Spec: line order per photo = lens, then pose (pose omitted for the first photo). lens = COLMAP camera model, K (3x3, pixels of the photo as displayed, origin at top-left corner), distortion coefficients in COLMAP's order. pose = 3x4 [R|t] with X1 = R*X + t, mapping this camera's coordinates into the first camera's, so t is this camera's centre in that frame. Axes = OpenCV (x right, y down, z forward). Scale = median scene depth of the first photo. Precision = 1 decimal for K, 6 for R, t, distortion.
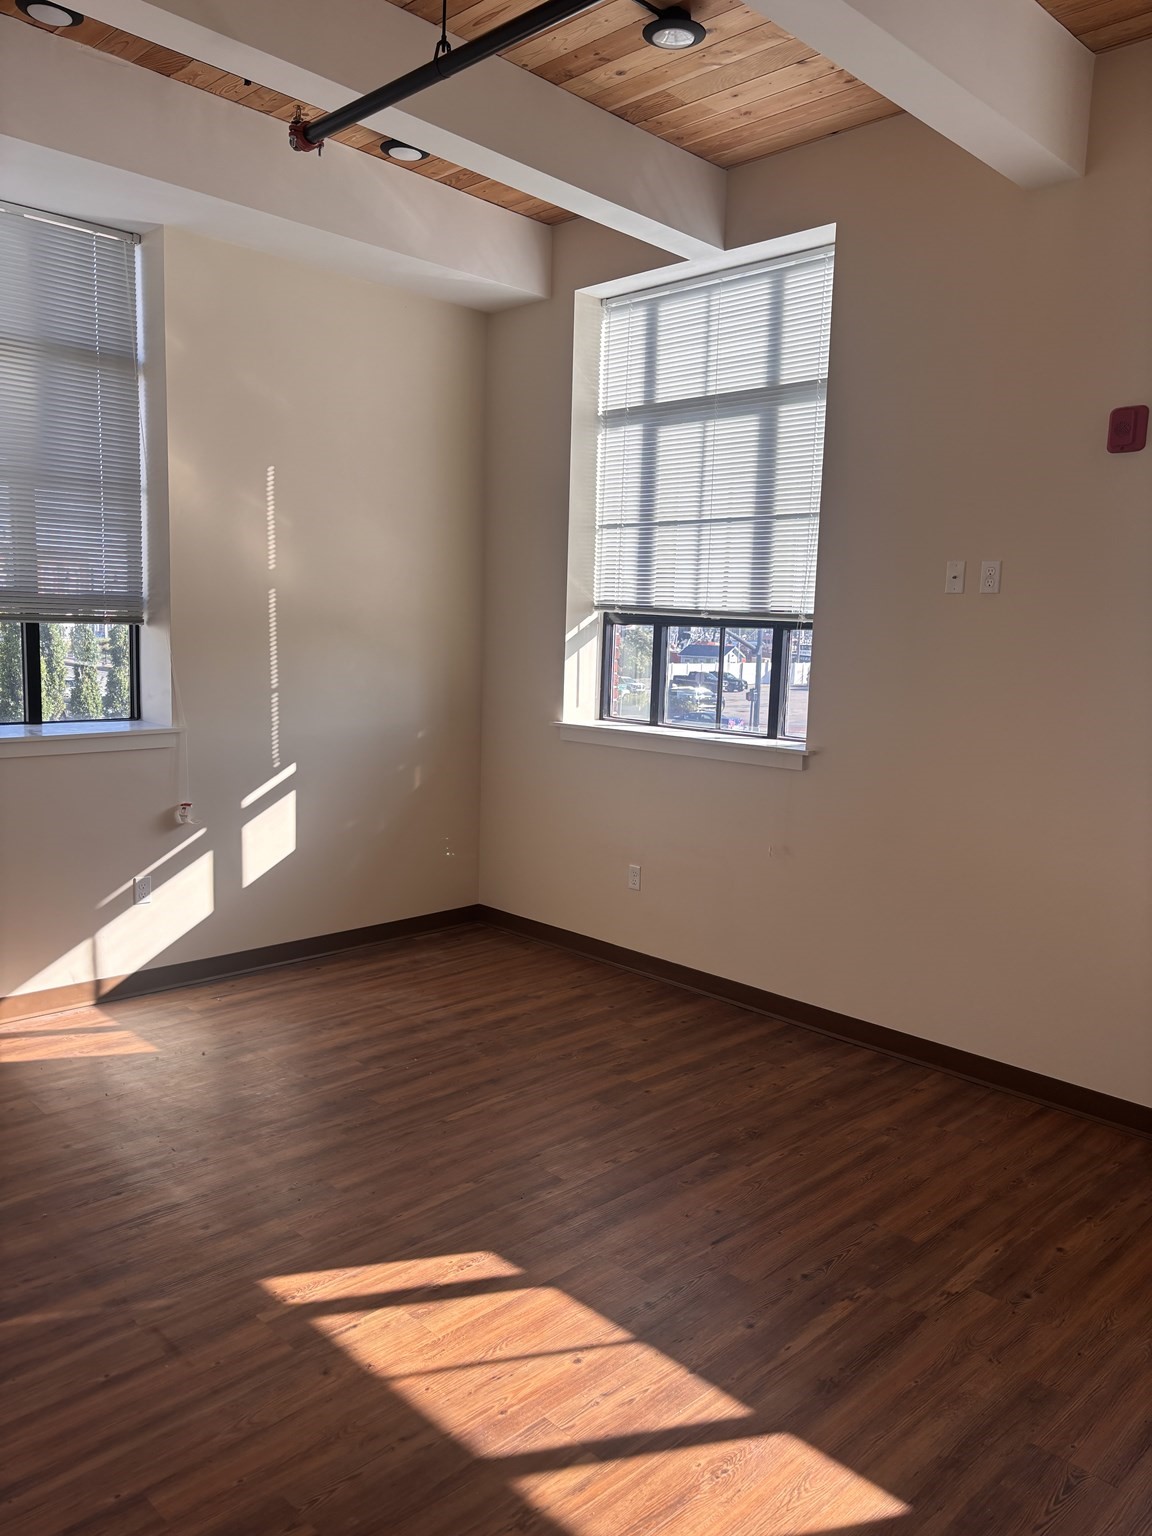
lens RADIAL K [[1158.8, 0, 585.0], [0, 1158.8, 779.7], [0, 0, 1]] dist [0.081998, -0.109409]
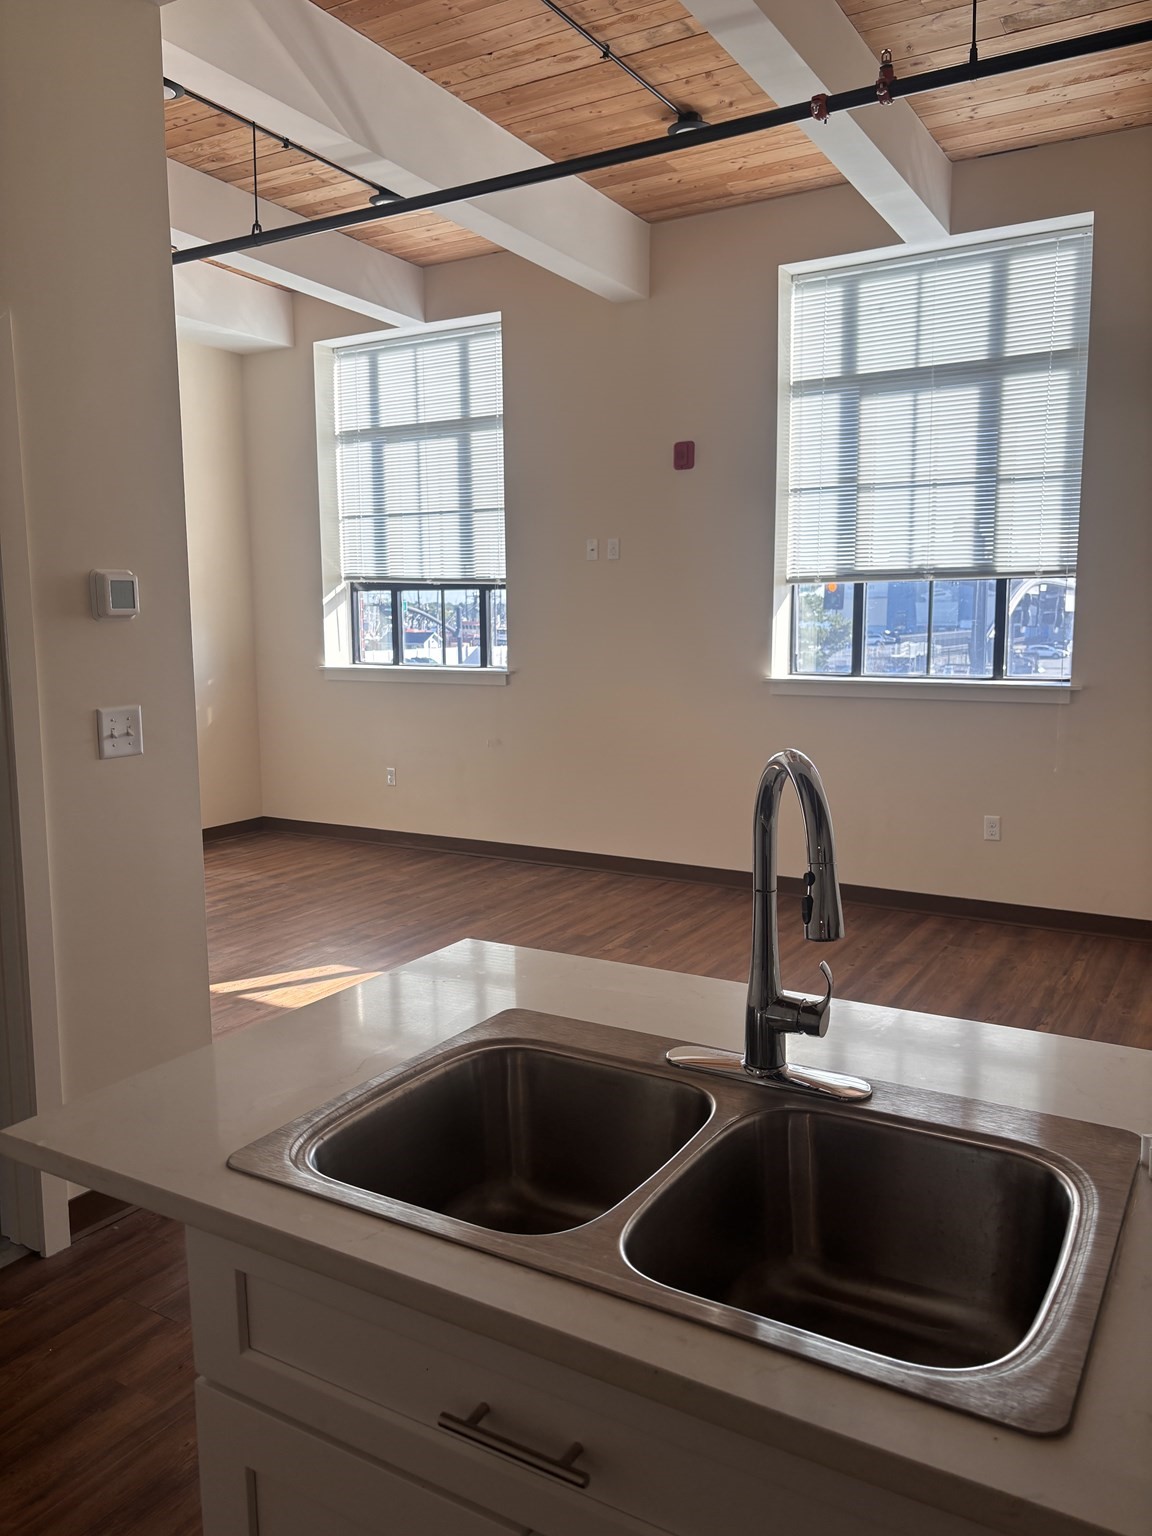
lens RADIAL K [[1158.8, 0, 585.0], [0, 1158.8, 779.7], [0, 0, 1]] dist [0.081998, -0.109409]
pose [[0.966453, -0.069431, 0.247280, -0.079364], [0.066875, 0.997586, 0.018729, 0.083794], [-0.247983, -0.001564, 0.968763, -0.405751]]
